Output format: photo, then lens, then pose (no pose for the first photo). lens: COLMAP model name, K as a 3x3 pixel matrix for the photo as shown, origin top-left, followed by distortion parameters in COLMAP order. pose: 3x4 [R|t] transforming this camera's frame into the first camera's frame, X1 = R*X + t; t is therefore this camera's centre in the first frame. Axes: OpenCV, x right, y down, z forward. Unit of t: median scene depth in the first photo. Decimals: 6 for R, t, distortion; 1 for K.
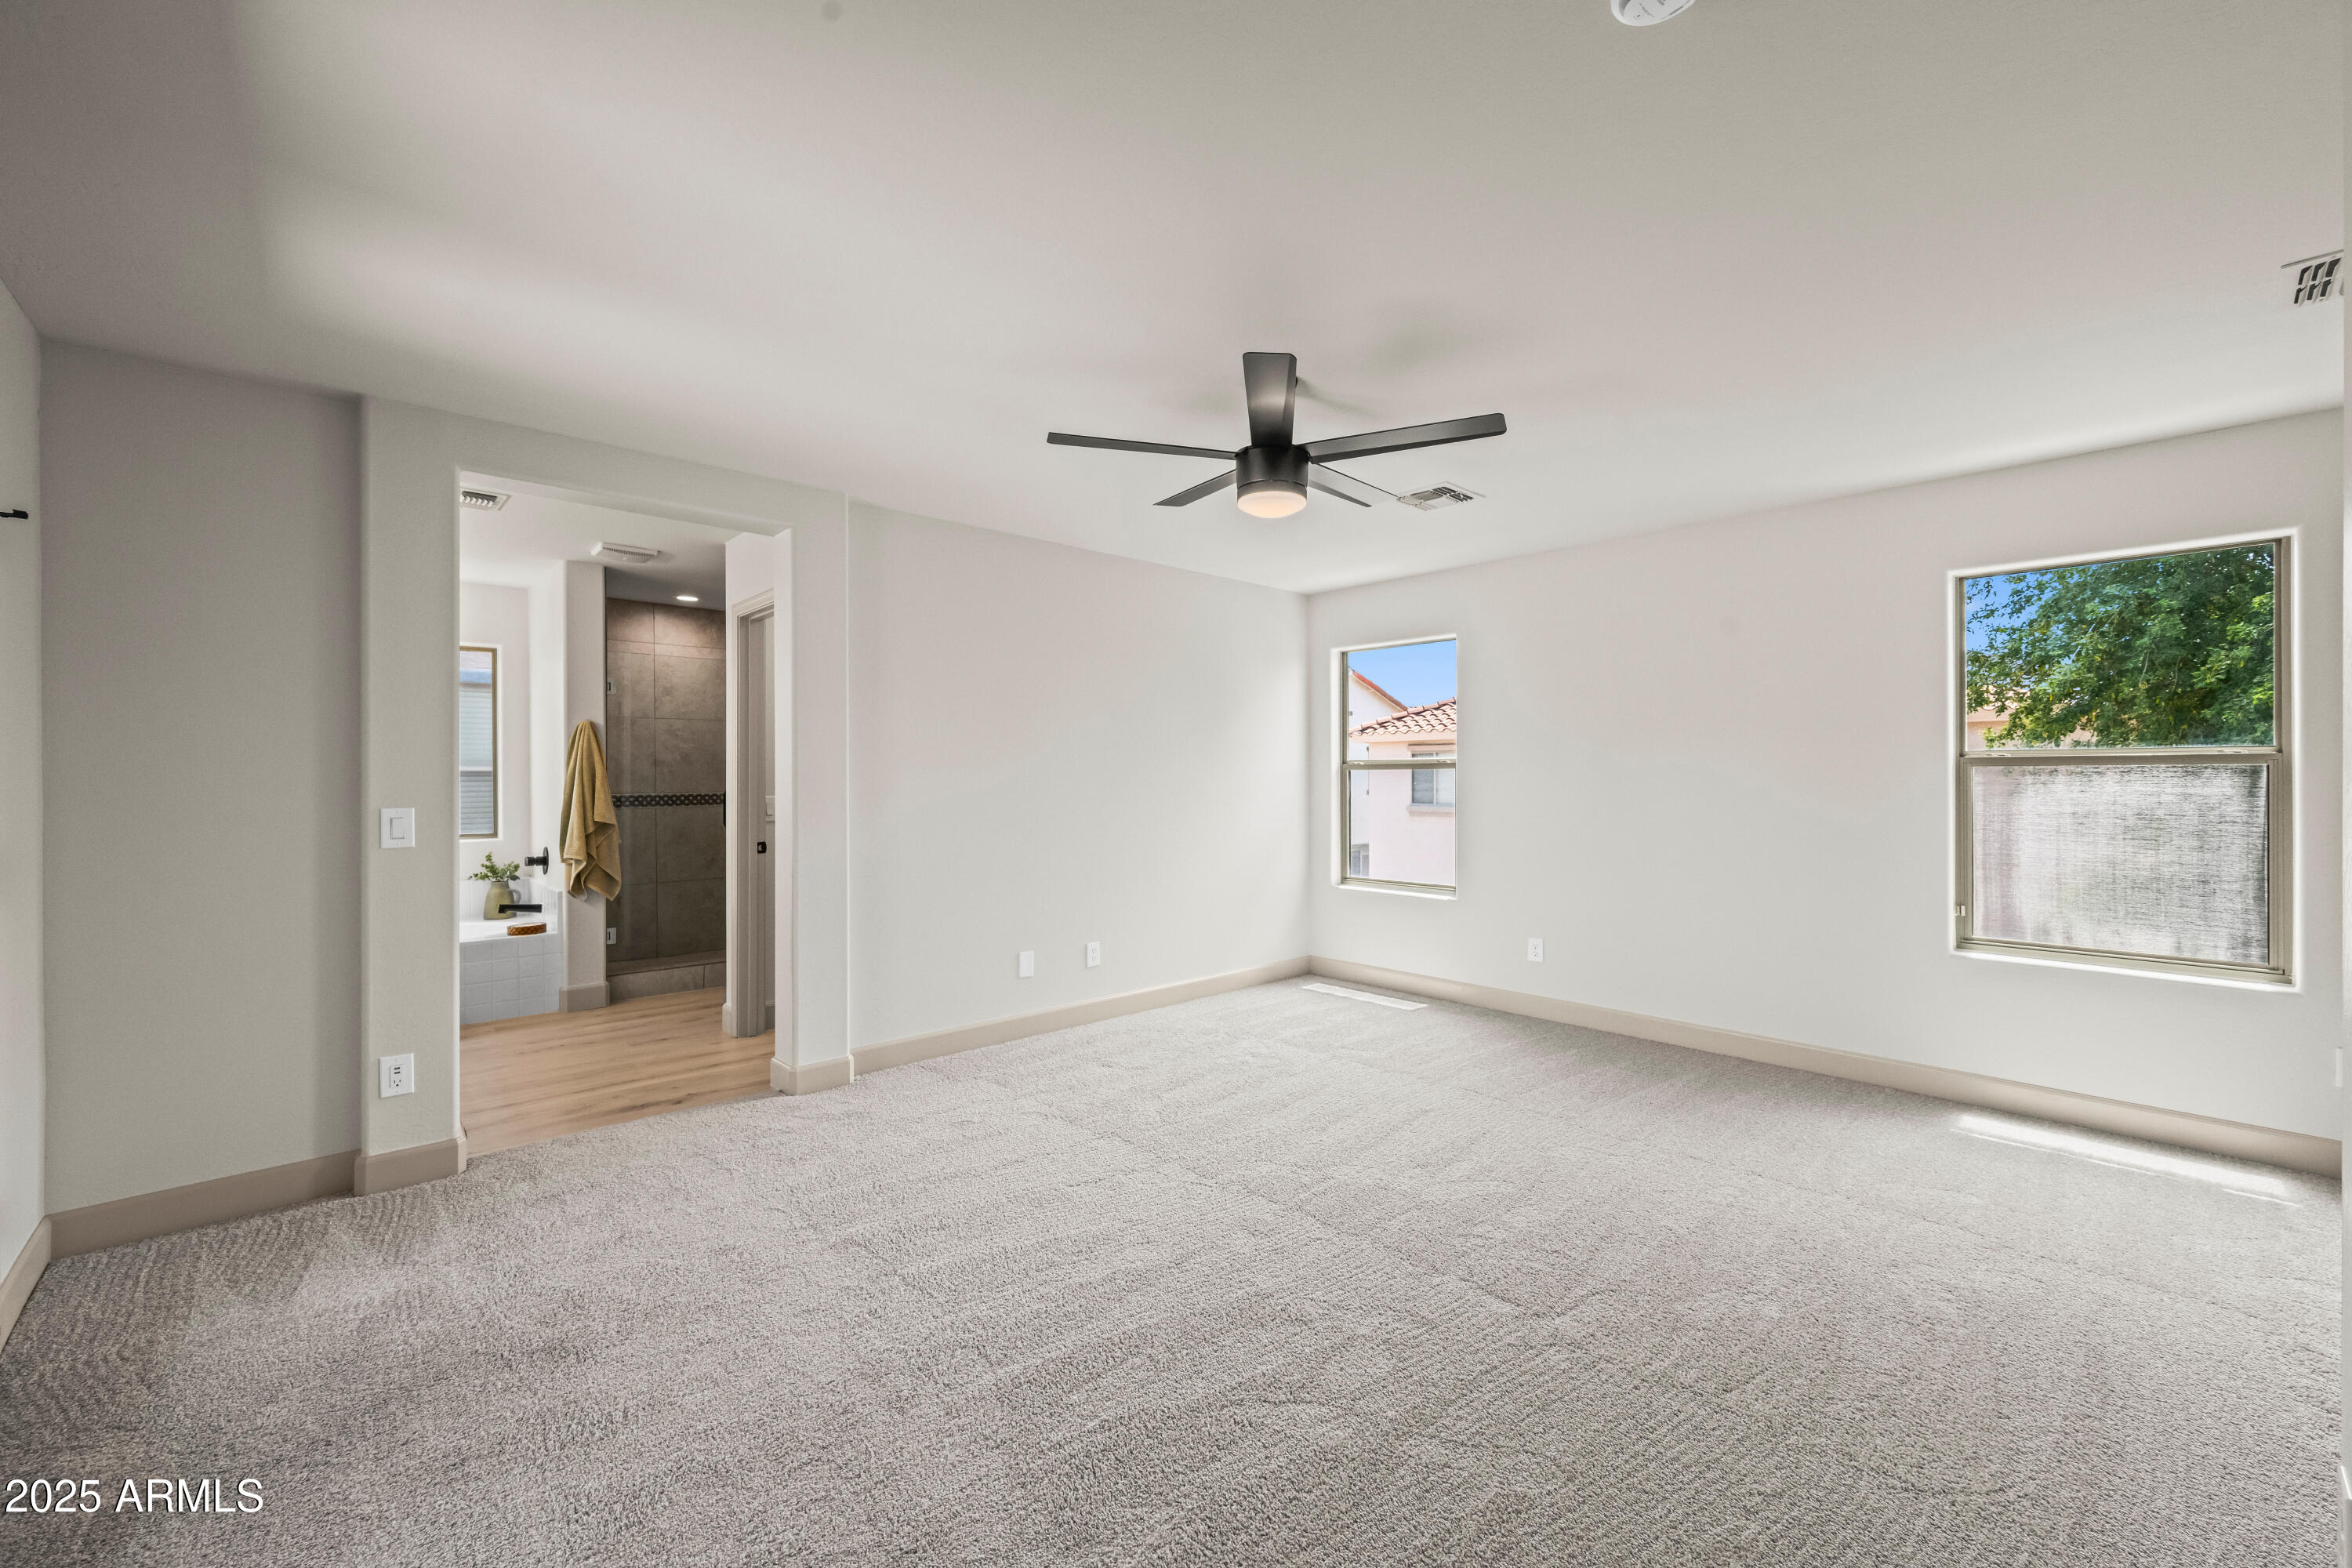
lens RADIAL K [[970.6, 0, 1213.0], [0, 970.6, 782.4], [0, 0, 1]] dist [0.007947, 0.000040]
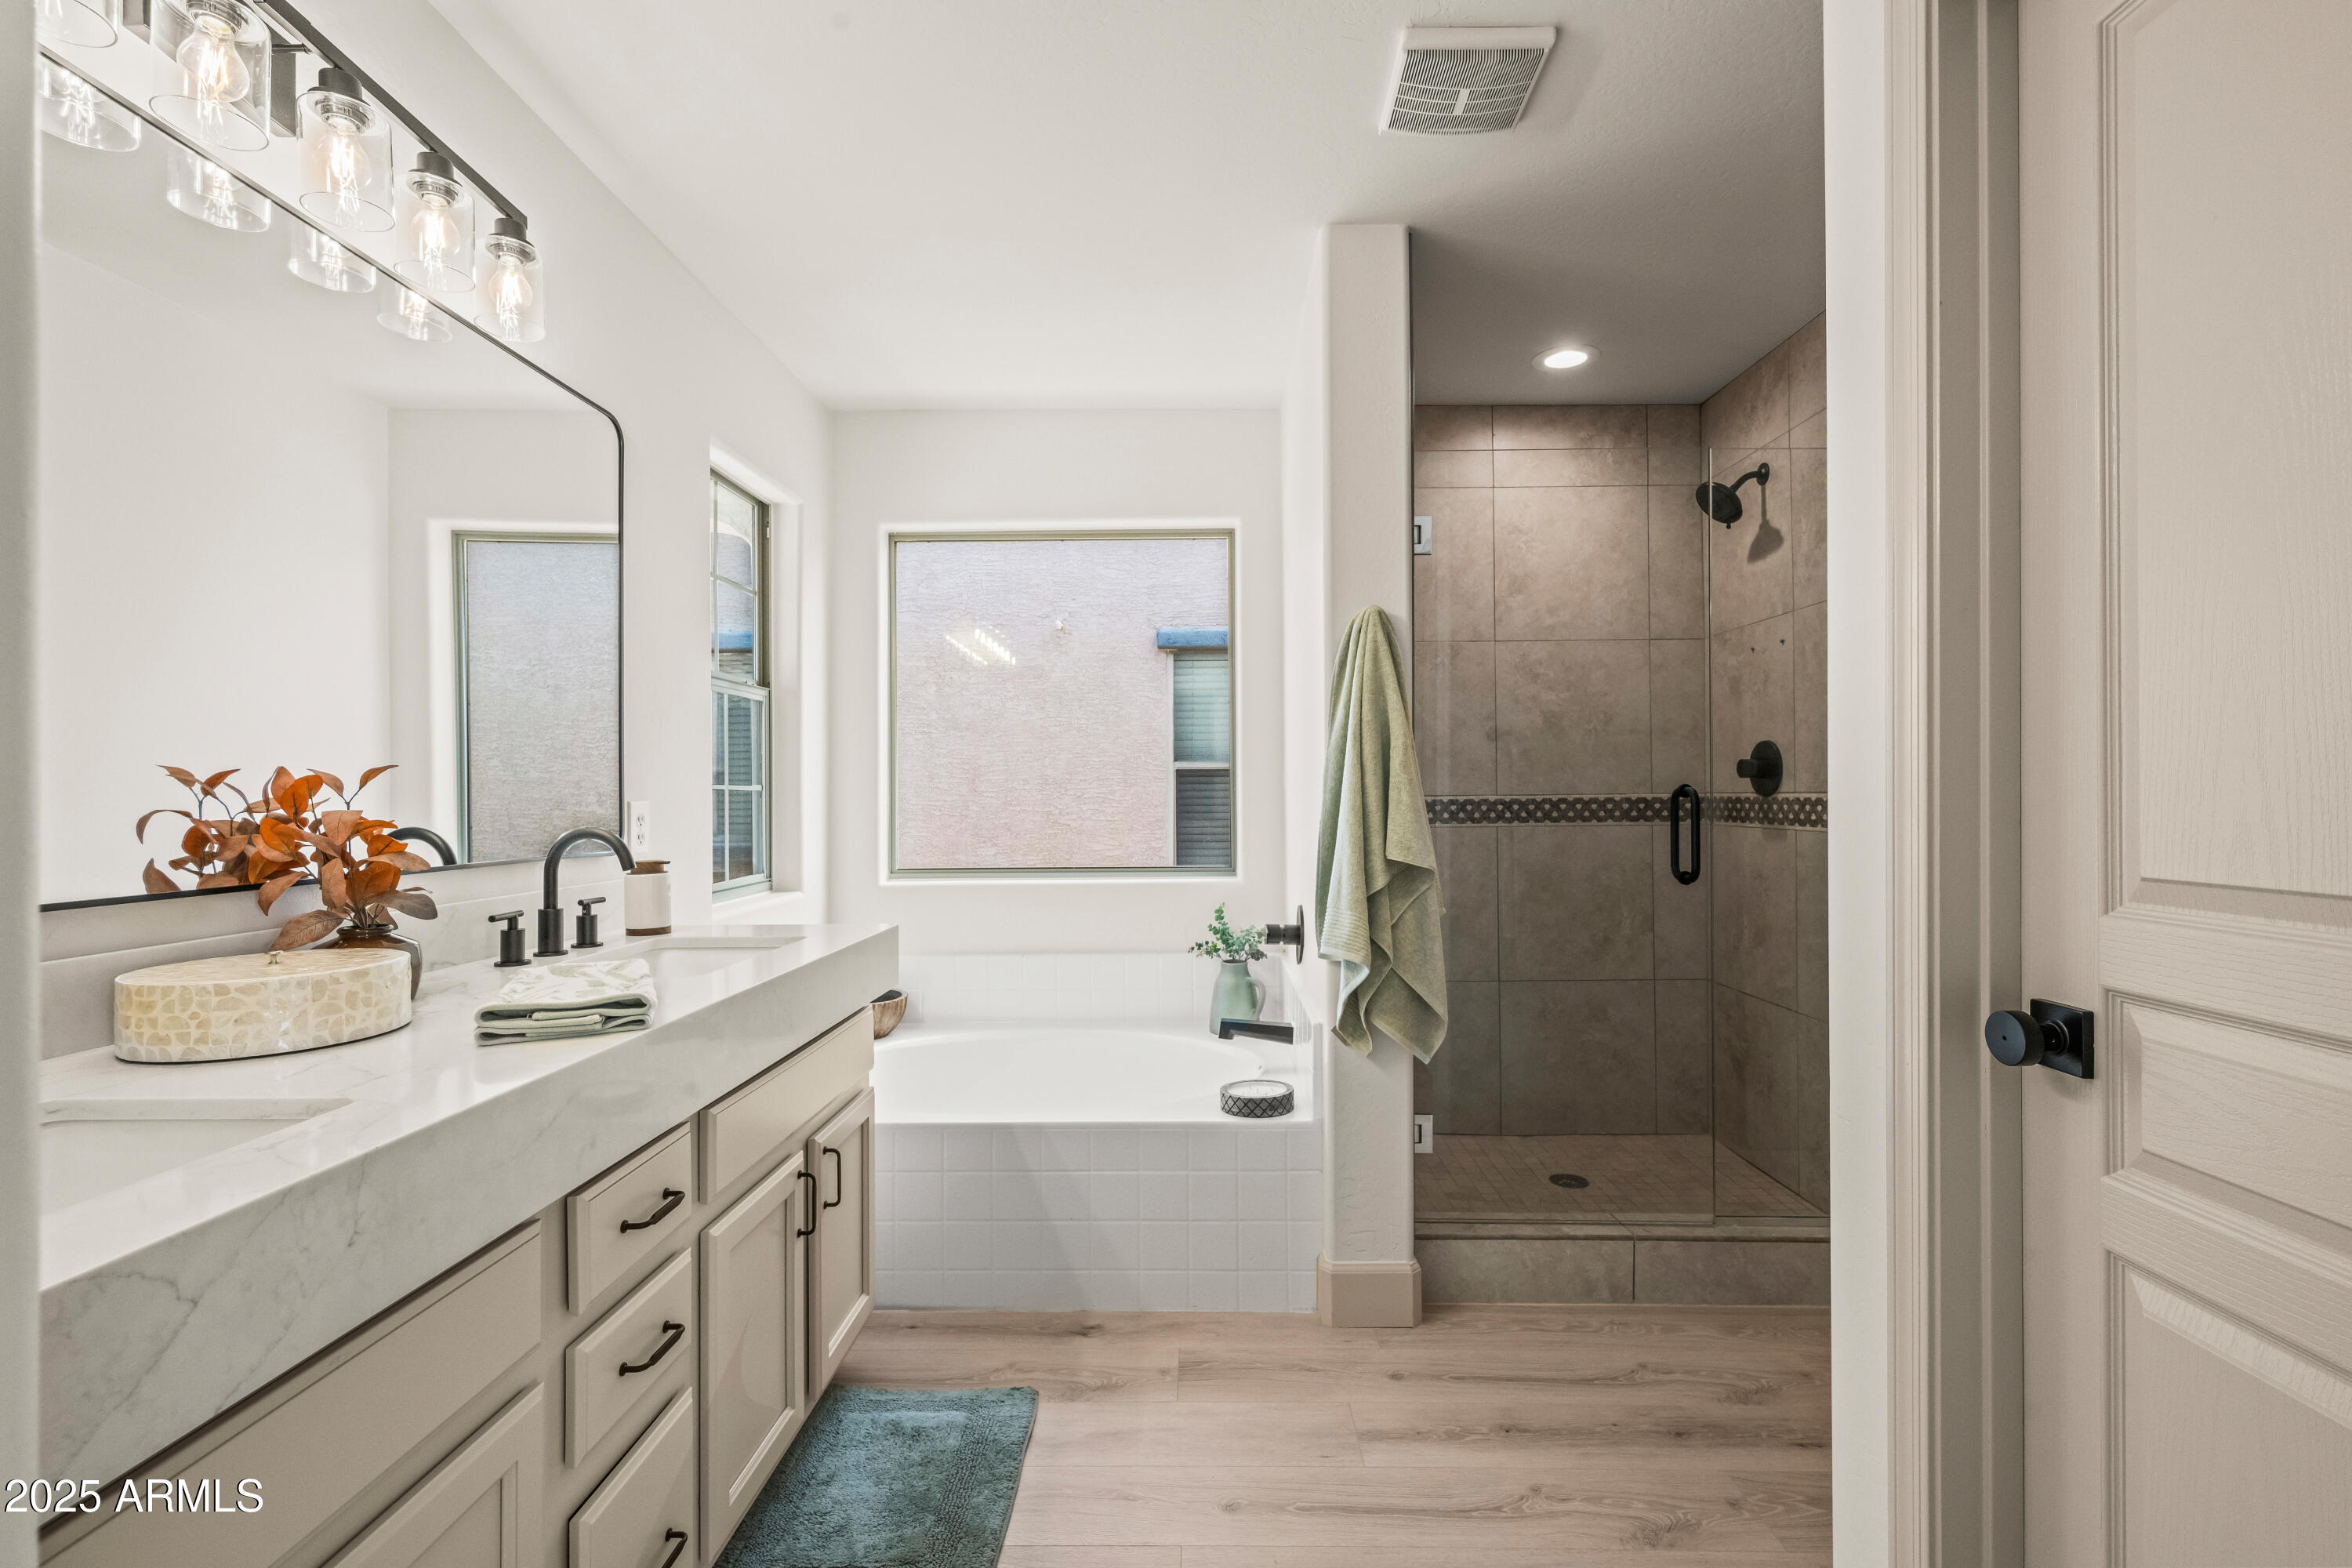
lens RADIAL K [[970.6, 0, 1183.3], [0, 970.6, 791.8], [0, 0, 1]] dist [0.007947, 0.000040]
pose [[0.714671, -0.003232, -0.699453, -0.403361], [0.000902, 0.999993, -0.003699, 0.012594], [0.699460, 0.002013, 0.714669, 0.635963]]
